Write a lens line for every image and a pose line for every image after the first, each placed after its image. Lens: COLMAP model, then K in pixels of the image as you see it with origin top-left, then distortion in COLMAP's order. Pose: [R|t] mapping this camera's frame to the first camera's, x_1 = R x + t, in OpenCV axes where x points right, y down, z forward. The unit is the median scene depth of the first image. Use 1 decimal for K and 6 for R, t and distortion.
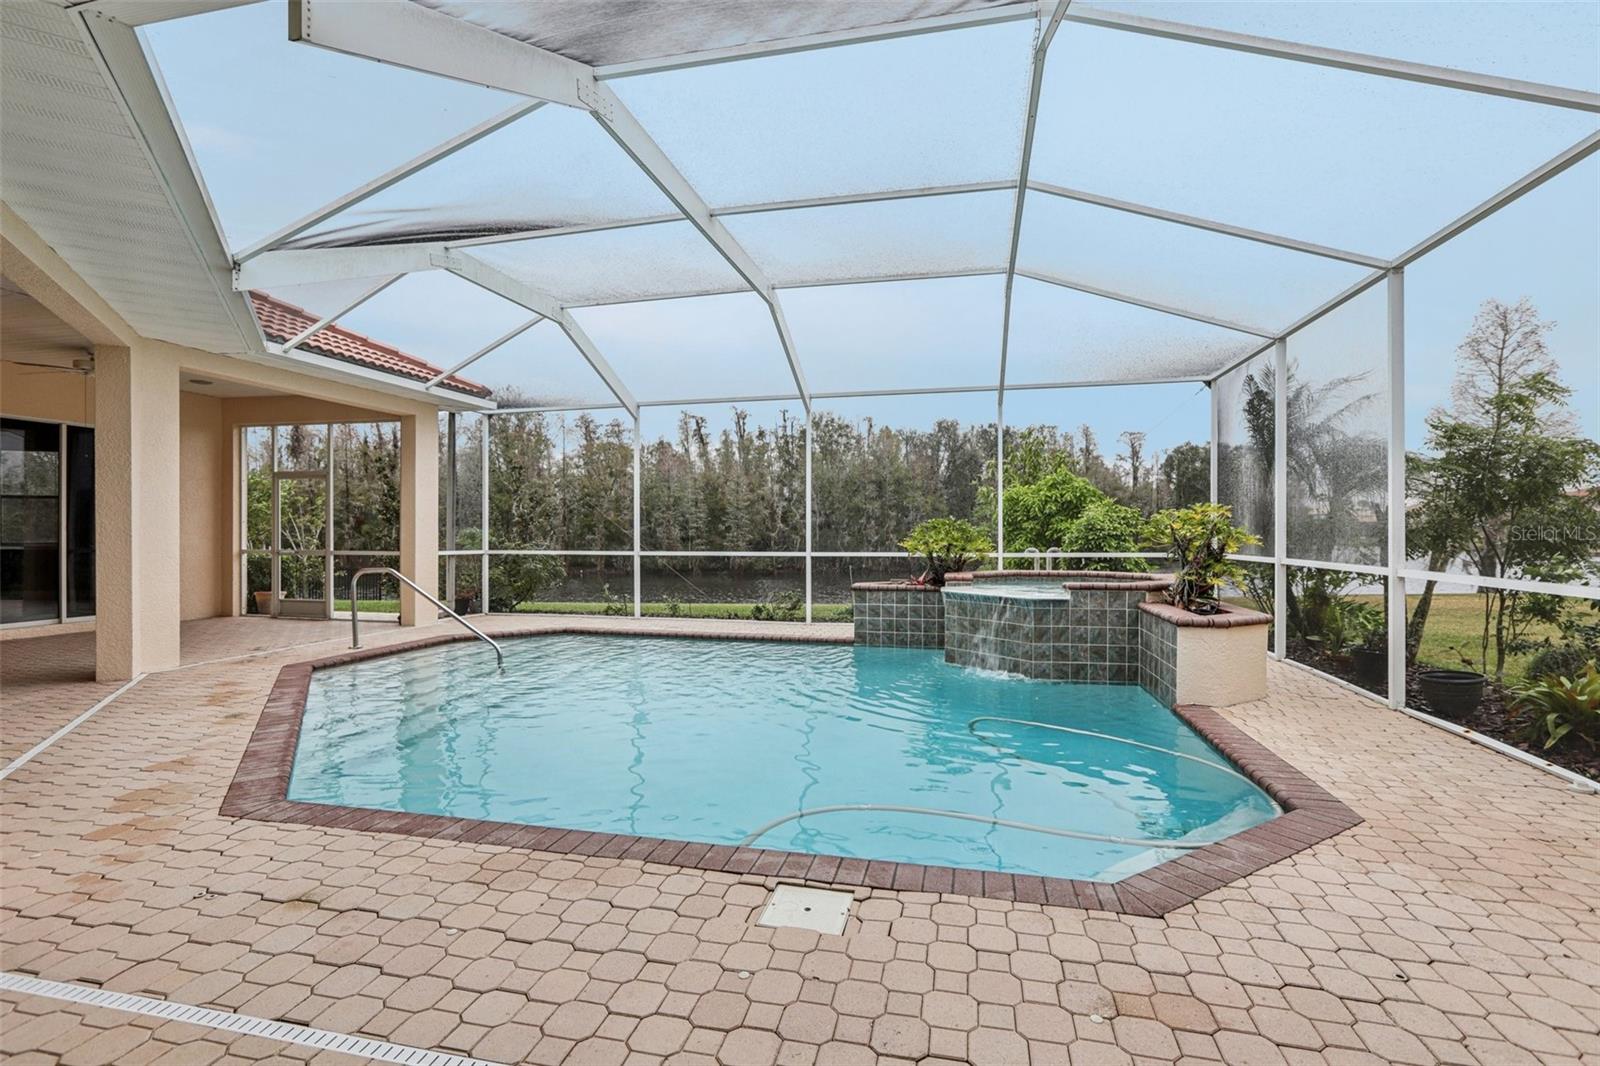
lens RADIAL K [[739.9, 0, 789.2], [0, 739.9, 528.8], [0, 0, 1]] dist [-0.014642, 0.004711]
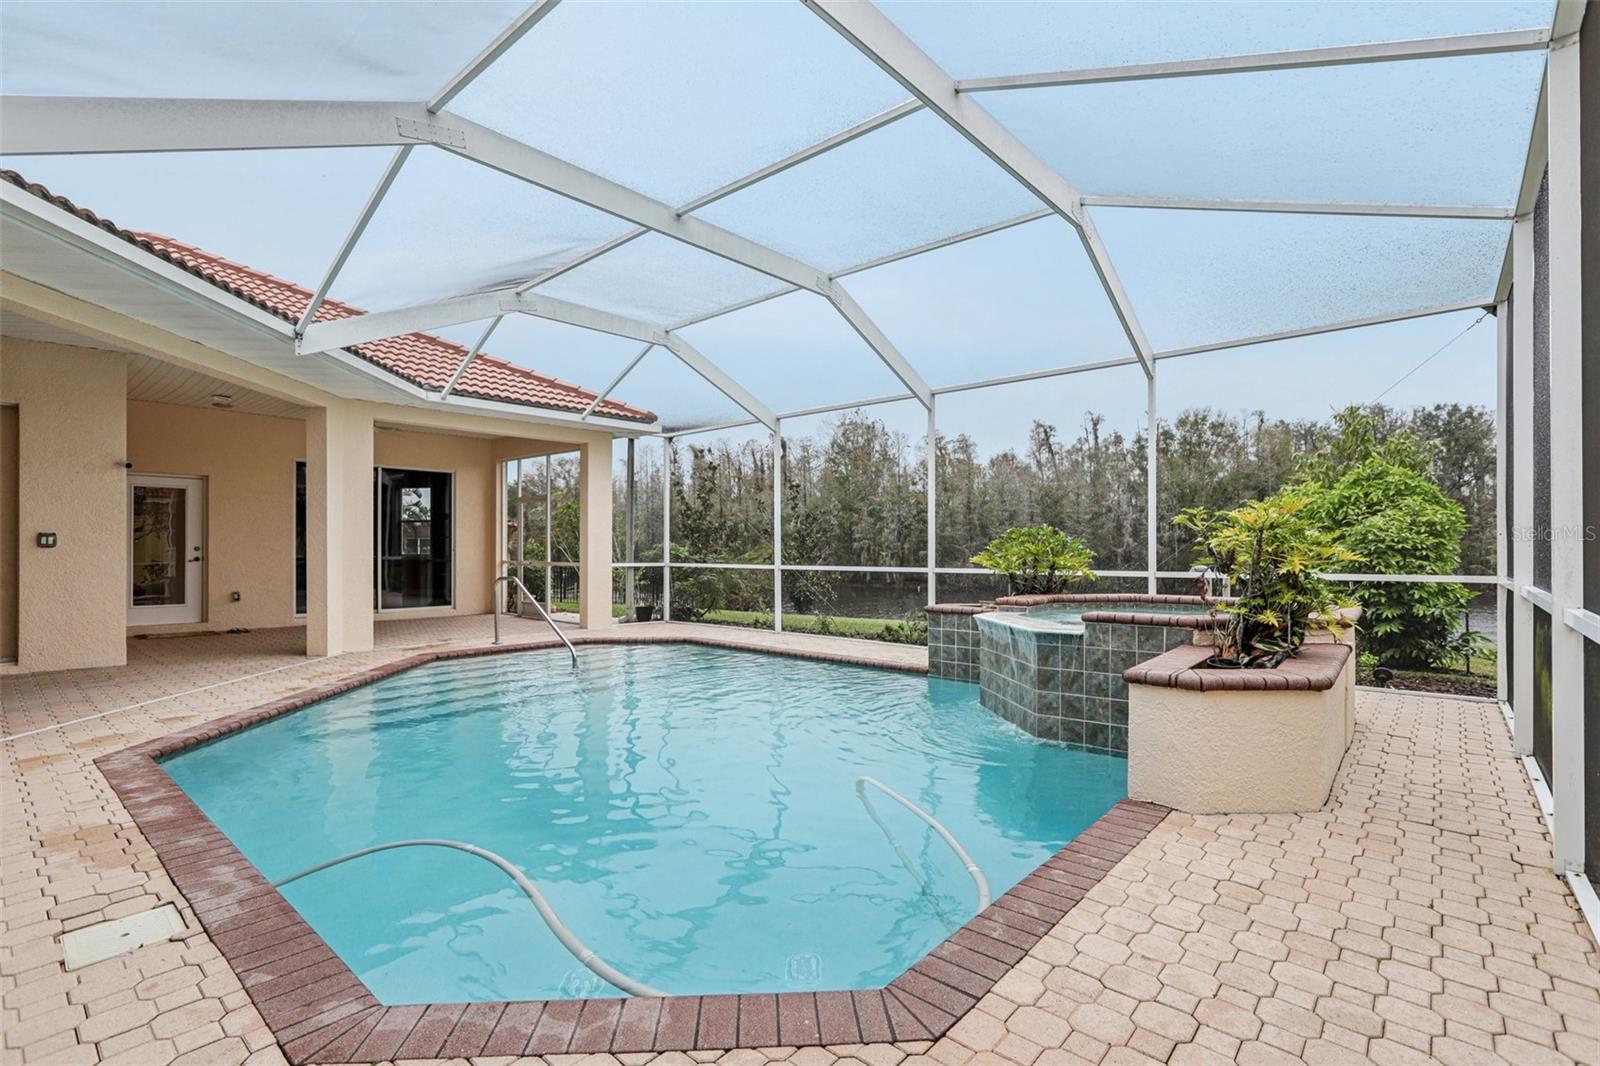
lens RADIAL K [[739.9, 0, 794.6], [0, 739.9, 544.0], [0, 0, 1]] dist [-0.014642, 0.004711]
pose [[0.882737, -0.003035, -0.469858, 0.316054], [0.002559, 0.999995, -0.001651, 0.004314], [0.469860, 0.000255, 0.882741, 0.146715]]
